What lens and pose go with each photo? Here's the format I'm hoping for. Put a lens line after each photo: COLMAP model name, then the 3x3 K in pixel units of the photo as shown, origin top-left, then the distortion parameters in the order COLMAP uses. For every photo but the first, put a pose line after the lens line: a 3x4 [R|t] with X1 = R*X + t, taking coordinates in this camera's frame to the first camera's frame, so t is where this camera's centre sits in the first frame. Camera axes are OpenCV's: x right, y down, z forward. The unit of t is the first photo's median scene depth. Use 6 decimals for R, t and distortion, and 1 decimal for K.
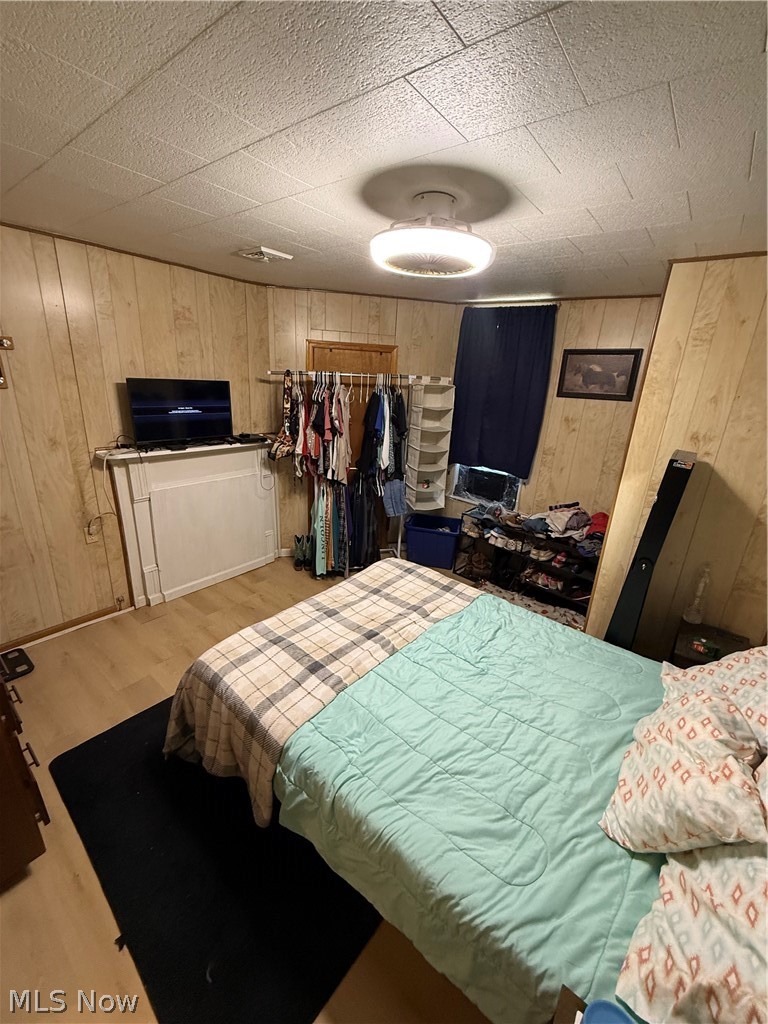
lens RADIAL K [[409.4, 0, 384.0], [0, 409.4, 512.0], [0, 0, 1]] dist [-0.001707, 0.000498]
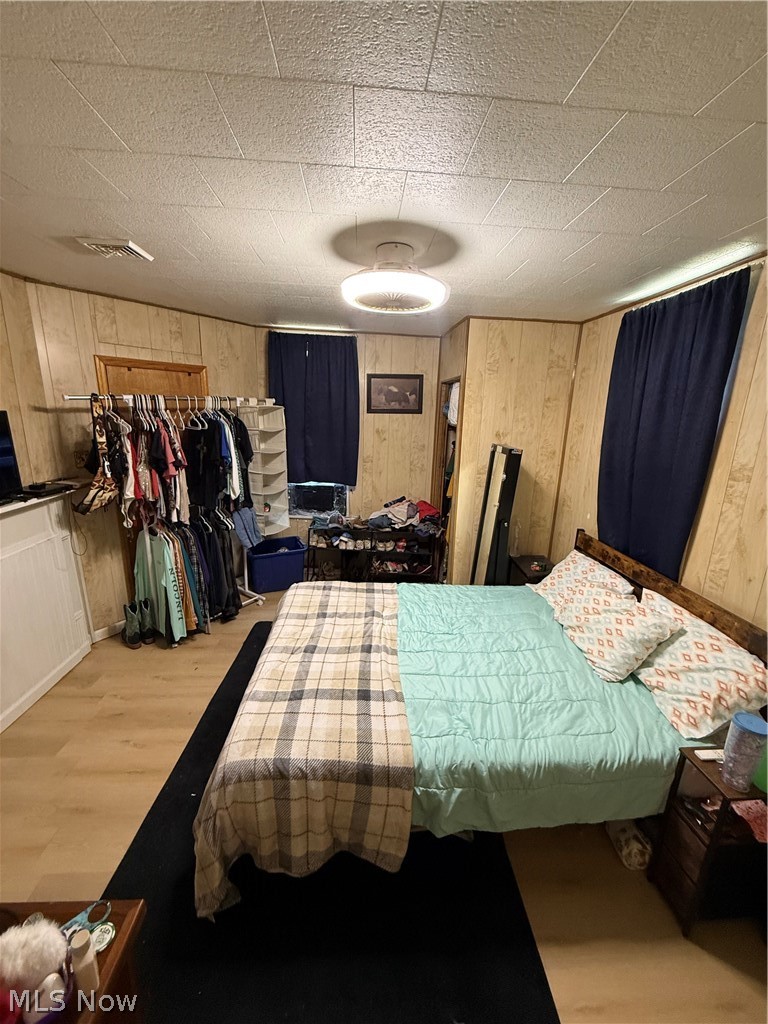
lens RADIAL K [[409.4, 0, 384.0], [0, 409.4, 512.0], [0, 0, 1]] dist [-0.001707, 0.000498]
pose [[0.742111, -0.197160, 0.640624, -0.360949], [0.226231, 0.973352, 0.037492, -0.036547], [-0.630944, 0.117106, 0.766939, 0.094322]]
